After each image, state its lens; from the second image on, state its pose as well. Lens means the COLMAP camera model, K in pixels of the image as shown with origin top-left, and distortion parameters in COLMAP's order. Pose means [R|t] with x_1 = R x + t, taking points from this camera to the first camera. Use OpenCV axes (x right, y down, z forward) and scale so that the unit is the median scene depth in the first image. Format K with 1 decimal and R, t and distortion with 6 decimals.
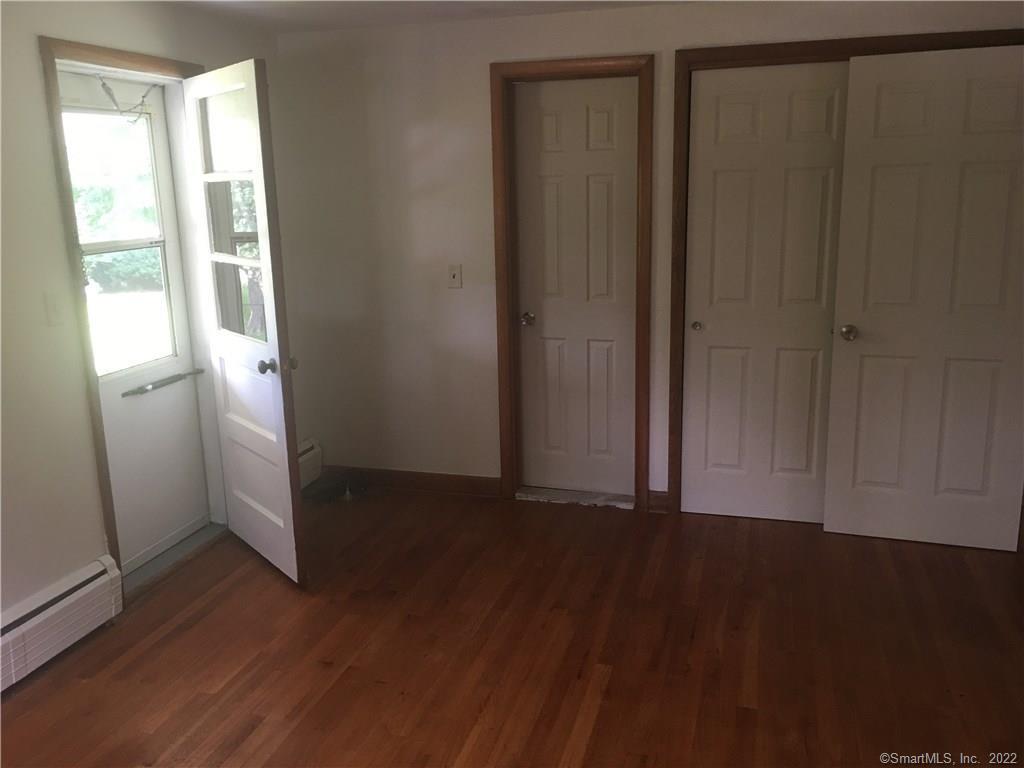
lens RADIAL K [[867.5, 0, 508.8], [0, 867.5, 384.8], [0, 0, 1]] dist [0.072737, -0.106305]
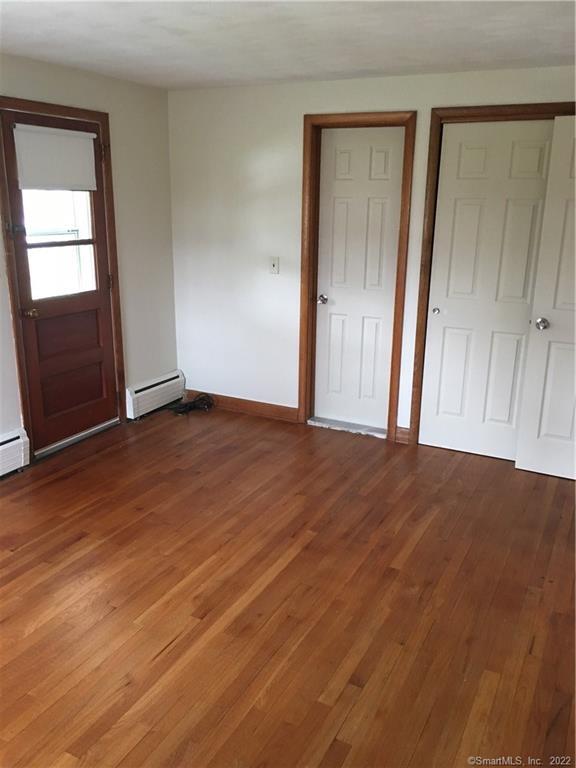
lens RADIAL K [[650.7, 0, 288.0], [0, 650.7, 384.0], [0, 0, 1]] dist [0.072737, -0.106305]
pose [[0.981877, 0.087661, -0.168029, 0.169855], [-0.079233, 0.995269, 0.056237, 0.008254], [0.172163, -0.041904, 0.984177, -0.068251]]
